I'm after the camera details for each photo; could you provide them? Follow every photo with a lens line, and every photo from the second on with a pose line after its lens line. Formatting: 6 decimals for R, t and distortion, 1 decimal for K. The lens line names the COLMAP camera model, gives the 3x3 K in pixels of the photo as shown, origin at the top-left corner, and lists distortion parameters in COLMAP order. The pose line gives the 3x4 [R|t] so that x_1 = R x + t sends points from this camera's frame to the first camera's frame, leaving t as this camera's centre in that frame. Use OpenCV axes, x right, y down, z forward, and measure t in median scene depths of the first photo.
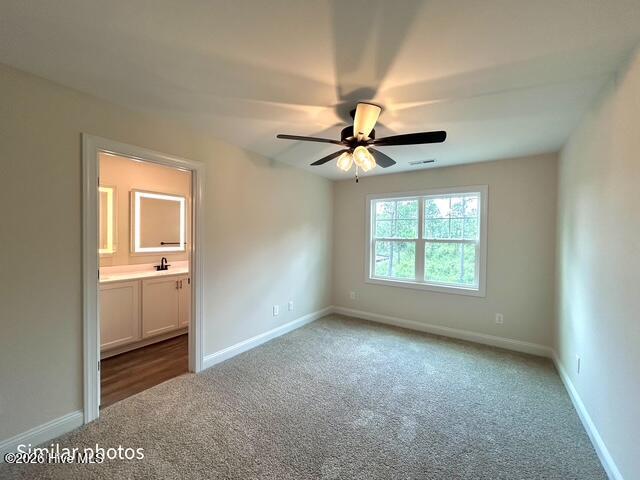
lens RADIAL K [[258.2, 0, 321.1], [0, 258.2, 238.4], [0, 0, 1]] dist [-0.001166, 0.001180]
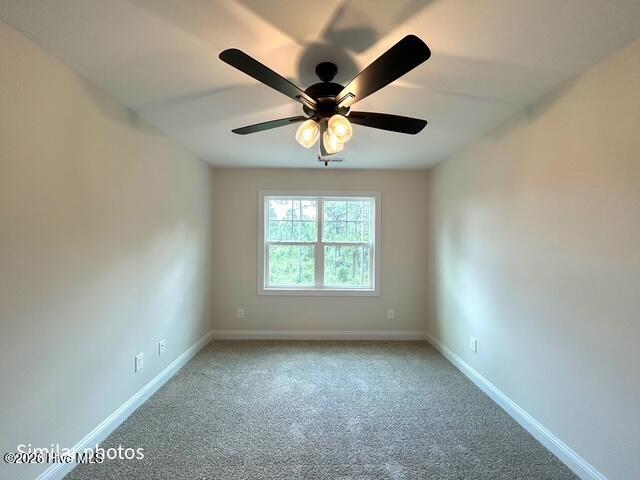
lens RADIAL K [[258.2, 0, 320.1], [0, 258.2, 238.7], [0, 0, 1]] dist [-0.001166, 0.001180]
pose [[0.822285, -0.003969, 0.569063, -0.165692], [0.008167, 0.999955, -0.004826, -0.006230], [-0.569018, 0.008616, 0.822280, 0.245677]]
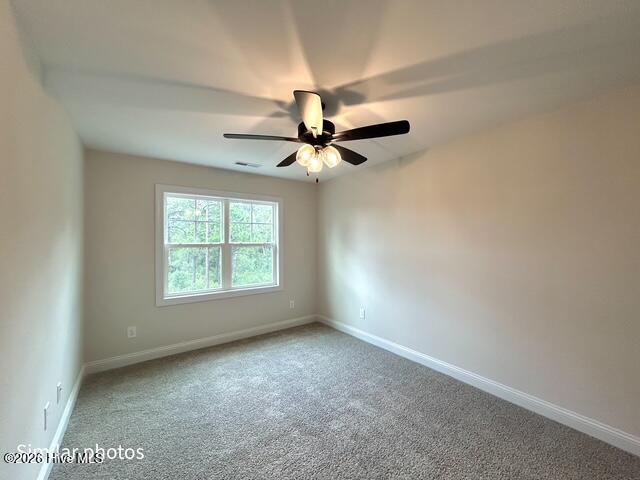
lens RADIAL K [[258.2, 0, 320.8], [0, 258.2, 239.6], [0, 0, 1]] dist [-0.001166, 0.001180]
pose [[0.338446, -0.012842, 0.940898, -0.415840], [0.019219, 0.999793, 0.006732, -0.013299], [-0.940789, 0.015804, 0.338623, 0.399233]]
